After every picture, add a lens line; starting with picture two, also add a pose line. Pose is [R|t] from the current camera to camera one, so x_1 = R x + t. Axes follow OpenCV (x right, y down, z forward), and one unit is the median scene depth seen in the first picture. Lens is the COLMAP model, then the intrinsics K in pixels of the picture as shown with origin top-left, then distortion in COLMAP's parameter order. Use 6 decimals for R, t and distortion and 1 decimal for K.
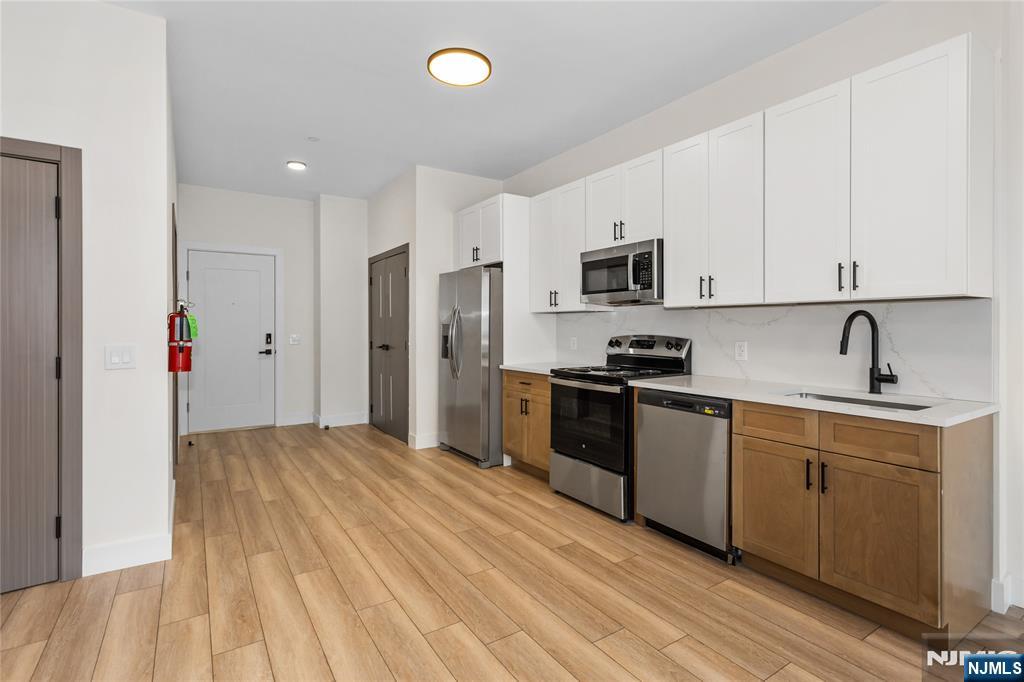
lens RADIAL K [[496.3, 0, 513.0], [0, 496.3, 328.8], [0, 0, 1]] dist [-0.000147, 0.000117]
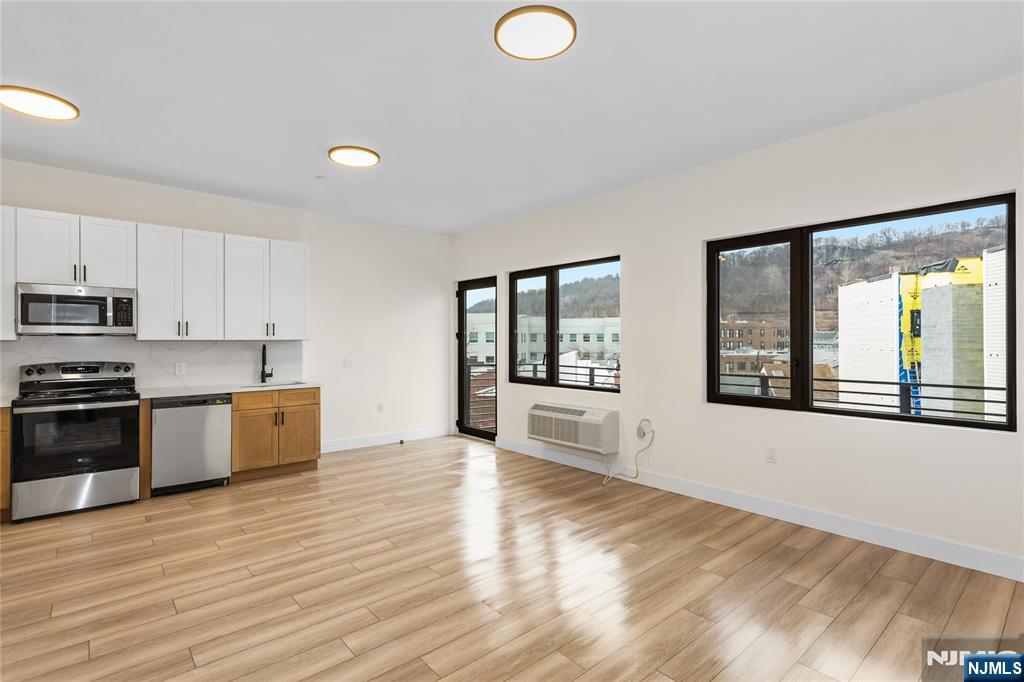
lens RADIAL K [[486.5, 0, 508.1], [0, 486.5, 340.2], [0, 0, 1]] dist [-0.000966, 0.000171]
pose [[-0.126415, 0.000548, 0.991977, -1.204199], [0.008498, 0.999964, 0.000530, -0.037019], [-0.991941, 0.008496, -0.126415, 0.171144]]
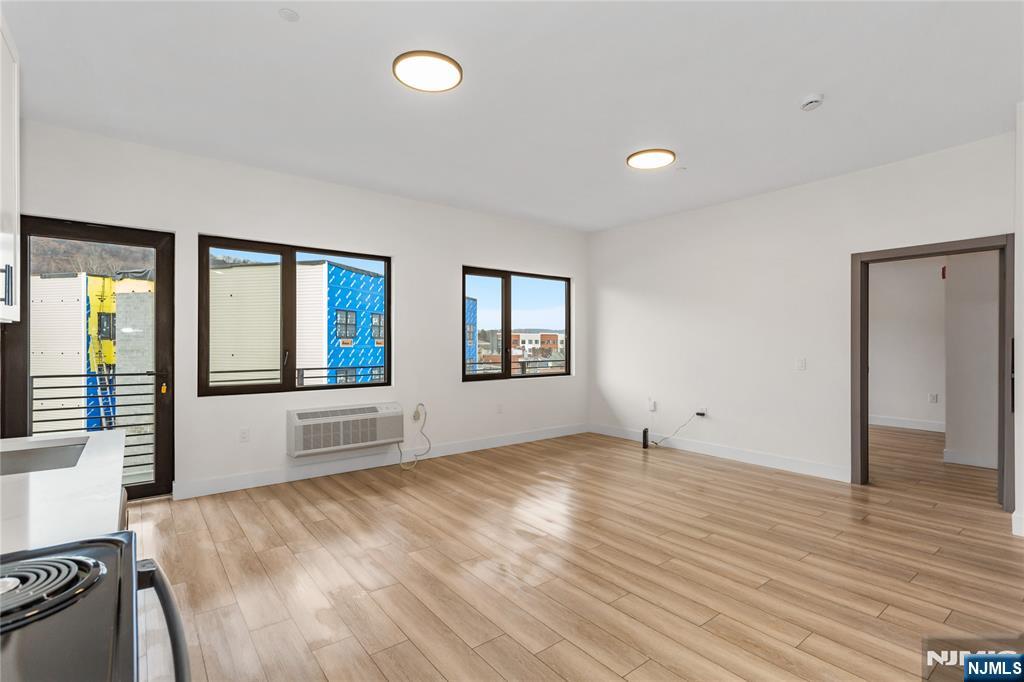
lens RADIAL K [[486.5, 0, 508.1], [0, 486.5, 340.2], [0, 0, 1]] dist [-0.000966, 0.000171]
pose [[-0.997375, -0.001044, -0.072400, 0.012613], [-0.001072, 0.999999, 0.000350, -0.020529], [0.072400, 0.000426, -0.997376, 1.320446]]
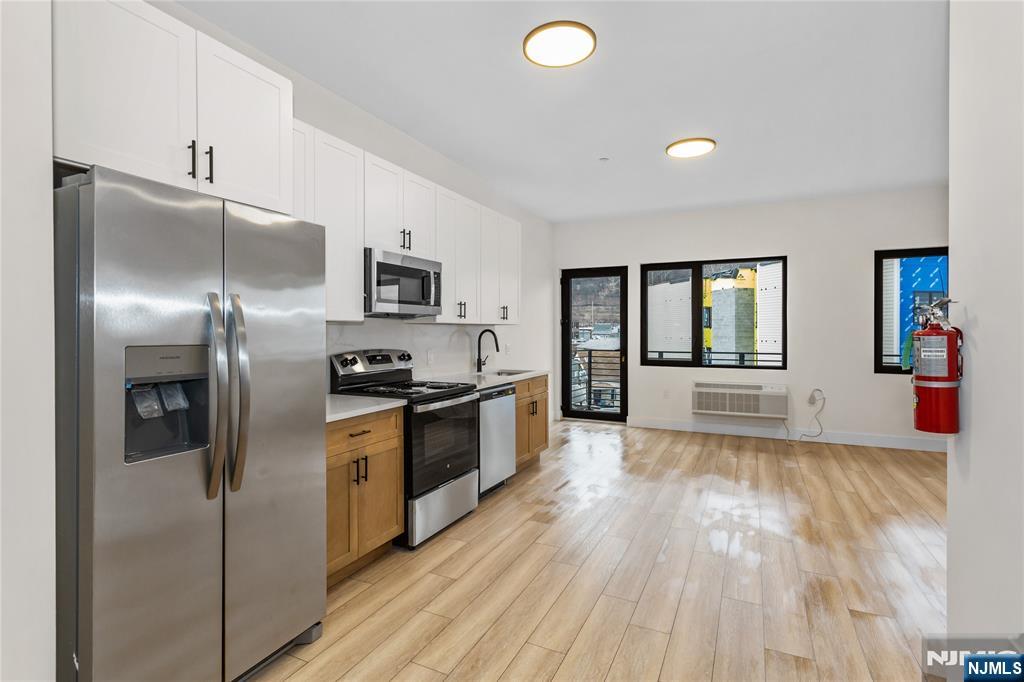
lens RADIAL K [[483.0, 0, 514.8], [0, 483.0, 335.0], [0, 0, 1]] dist [0.000323, 0.000019]
pose [[-0.509580, -0.007460, 0.860391, -0.789756], [0.006649, 0.999898, 0.012607, -0.029698], [-0.860398, 0.012145, -0.509479, 1.488144]]
